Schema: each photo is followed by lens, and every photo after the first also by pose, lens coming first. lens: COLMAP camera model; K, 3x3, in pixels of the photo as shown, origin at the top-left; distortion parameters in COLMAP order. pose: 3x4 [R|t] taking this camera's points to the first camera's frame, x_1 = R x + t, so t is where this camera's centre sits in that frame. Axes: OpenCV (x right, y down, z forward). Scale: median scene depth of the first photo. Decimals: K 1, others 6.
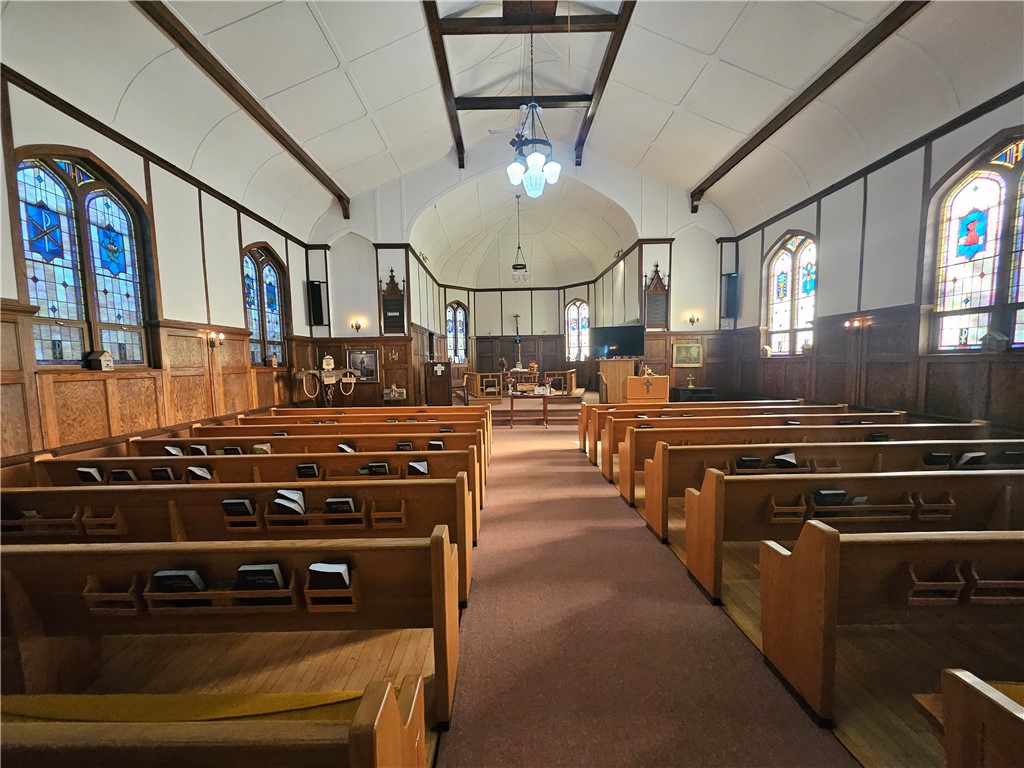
lens RADIAL K [[410.9, 0, 509.7], [0, 410.9, 392.3], [0, 0, 1]] dist [0.000735, 0.000066]
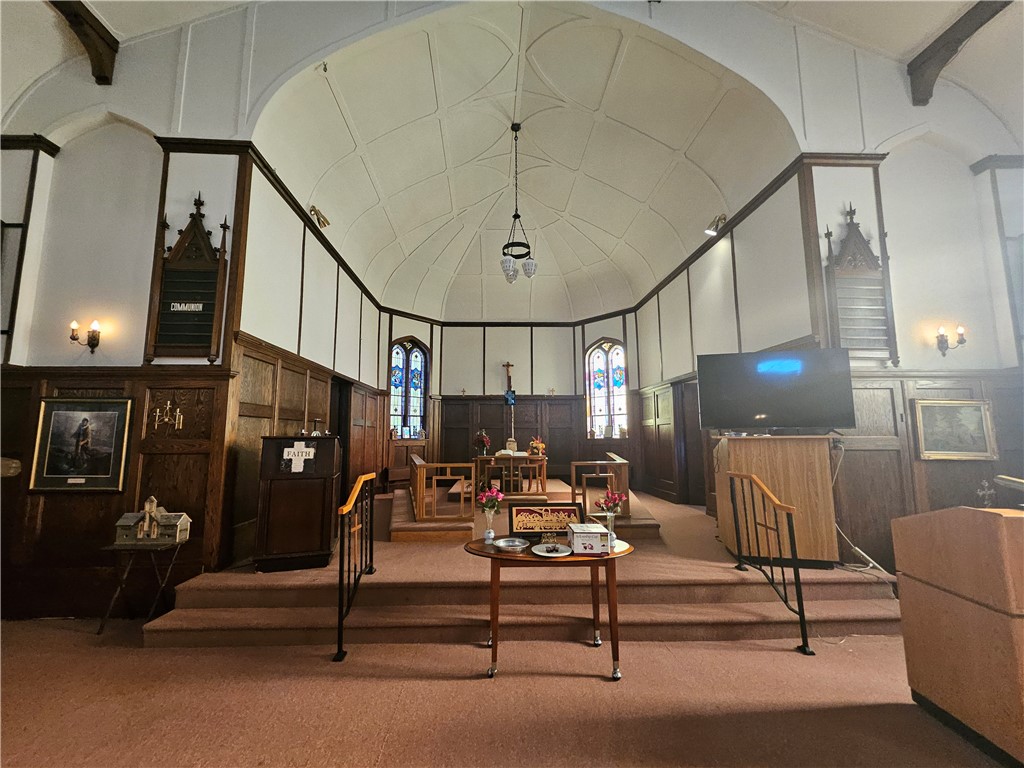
lens RADIAL K [[410.9, 0, 510.2], [0, 410.9, 386.9], [0, 0, 1]] dist [0.000735, 0.000066]
pose [[0.999382, 0.019655, 0.029159, 0.003200], [-0.013574, 0.980565, -0.195723, -0.031674], [-0.032440, 0.195206, 0.980226, 0.415405]]
